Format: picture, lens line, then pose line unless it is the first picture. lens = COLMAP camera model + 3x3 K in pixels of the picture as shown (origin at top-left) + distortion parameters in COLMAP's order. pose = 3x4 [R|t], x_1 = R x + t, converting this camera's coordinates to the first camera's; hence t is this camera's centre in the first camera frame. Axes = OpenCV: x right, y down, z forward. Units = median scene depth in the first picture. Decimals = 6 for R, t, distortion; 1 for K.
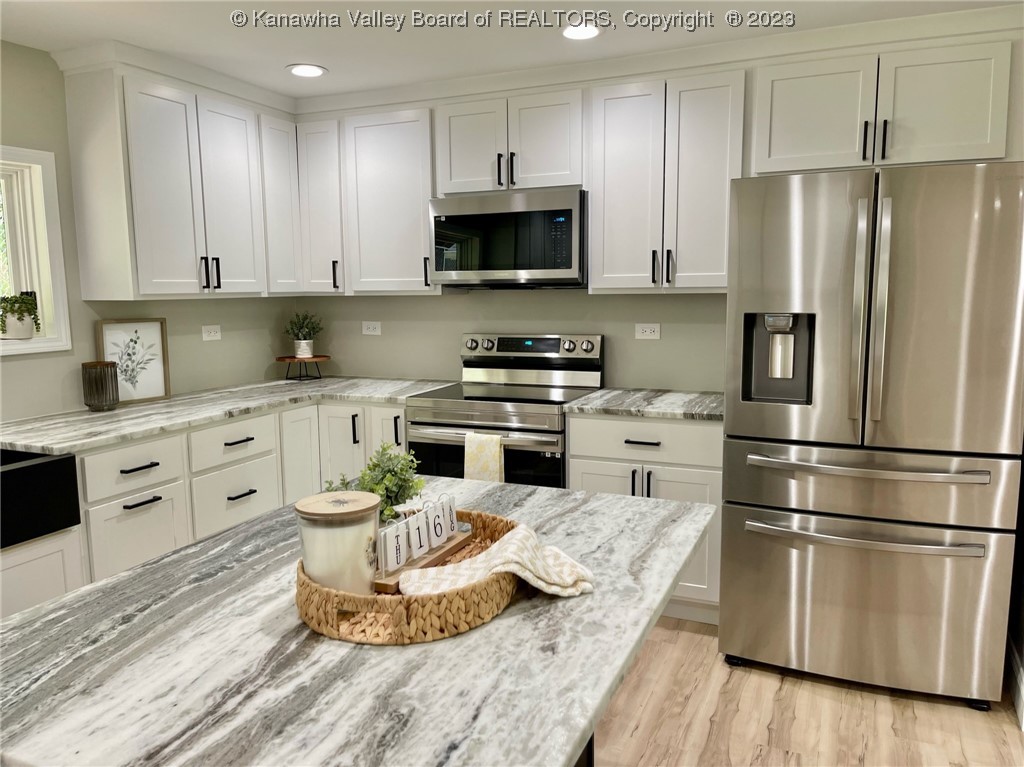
lens RADIAL K [[769.1, 0, 510.5], [0, 769.1, 387.0], [0, 0, 1]] dist [0.054766, -0.069731]
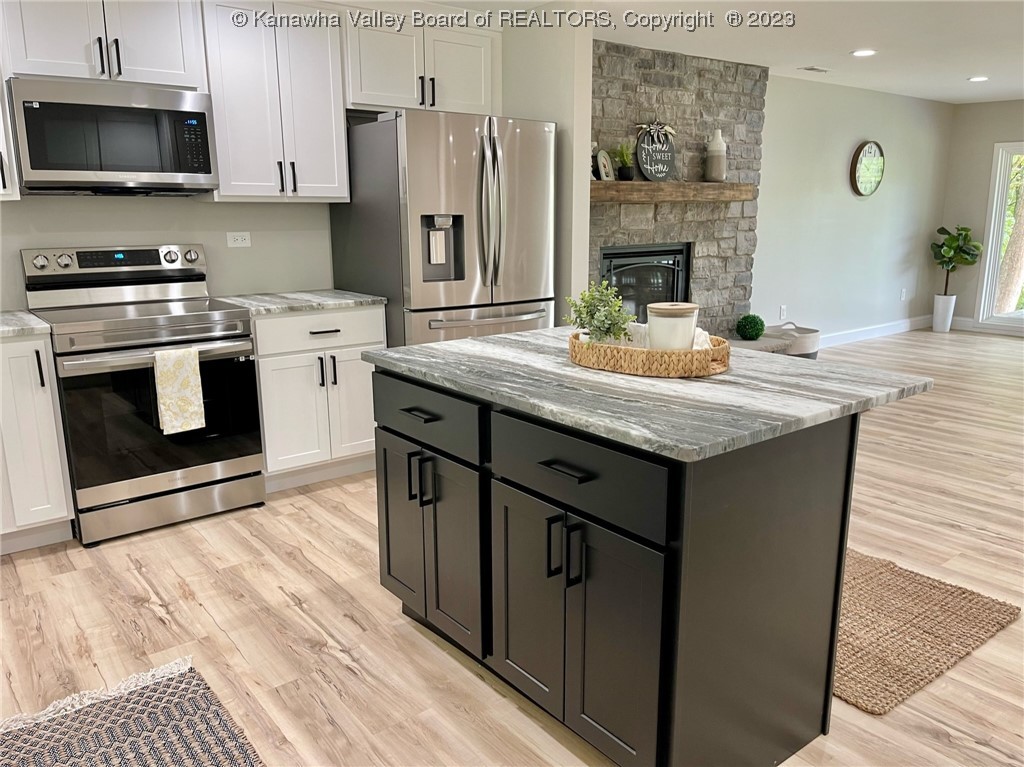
lens RADIAL K [[769.1, 0, 504.4], [0, 769.1, 390.0], [0, 0, 1]] dist [0.054766, -0.069731]
pose [[0.485485, -0.188845, 0.853605, -0.731153], [0.115192, 0.981696, 0.151668, 0.013813], [-0.866623, 0.024696, 0.498353, 0.197196]]
